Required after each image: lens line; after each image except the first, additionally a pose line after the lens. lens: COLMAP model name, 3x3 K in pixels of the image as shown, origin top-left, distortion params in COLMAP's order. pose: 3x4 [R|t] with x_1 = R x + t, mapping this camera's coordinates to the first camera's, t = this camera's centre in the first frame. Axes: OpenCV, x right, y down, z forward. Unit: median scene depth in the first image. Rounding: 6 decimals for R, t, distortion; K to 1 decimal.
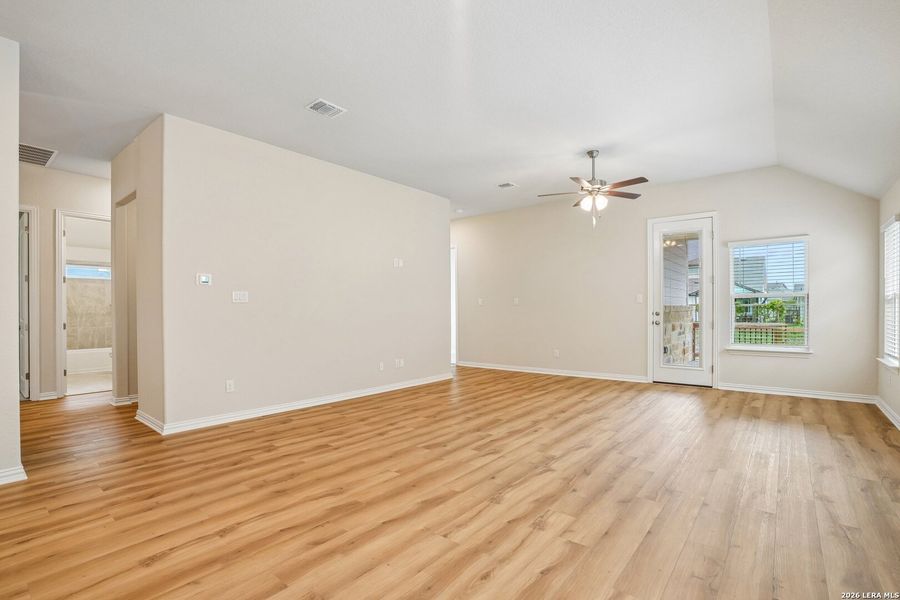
lens RADIAL K [[417.1, 0, 458.1], [0, 417.1, 302.8], [0, 0, 1]] dist [-0.037715, 0.007221]
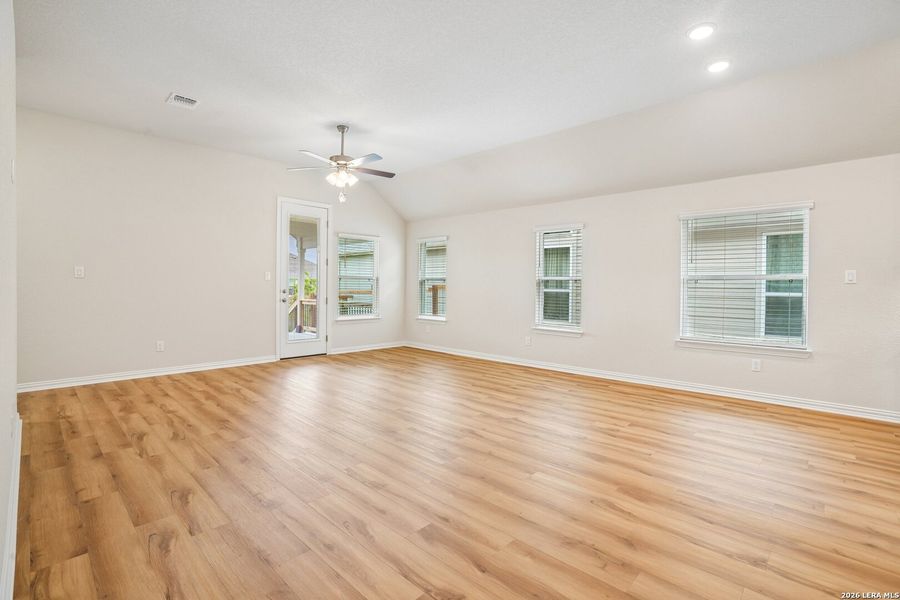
lens RADIAL K [[417.1, 0, 425.7], [0, 417.1, 293.7], [0, 0, 1]] dist [-0.037715, 0.007221]
pose [[0.116007, -0.009803, 0.993200, -0.634293], [-0.023011, 0.999656, 0.012555, 0.013868], [-0.992982, -0.024311, 0.115741, 0.691410]]
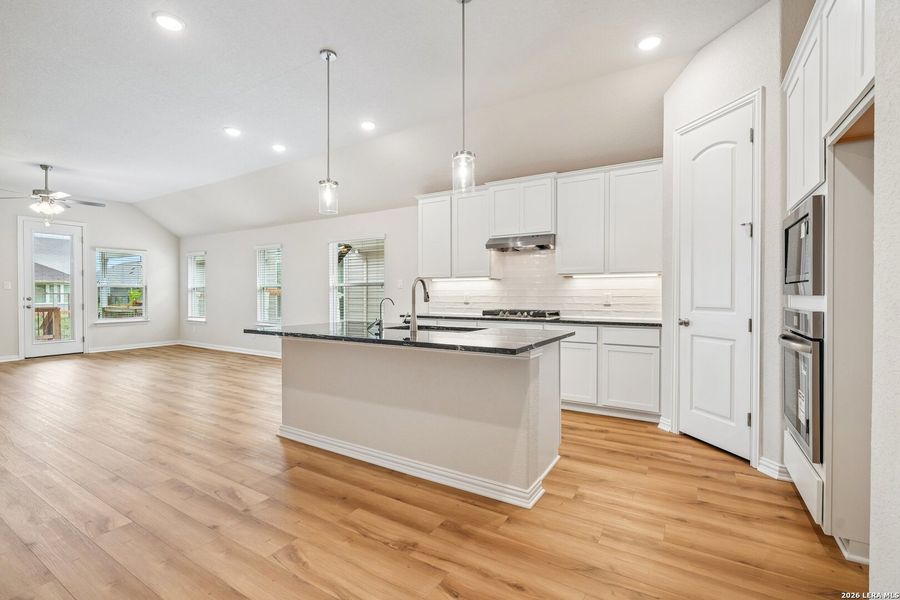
lens RADIAL K [[417.1, 0, 450.0], [0, 417.1, 294.3], [0, 0, 1]] dist [-0.037715, 0.007221]
pose [[-0.108025, -0.000071, 0.994148, -0.999665], [-0.011661, 0.999931, -0.001196, 0.000969], [-0.994080, -0.011722, -0.108019, -0.064057]]
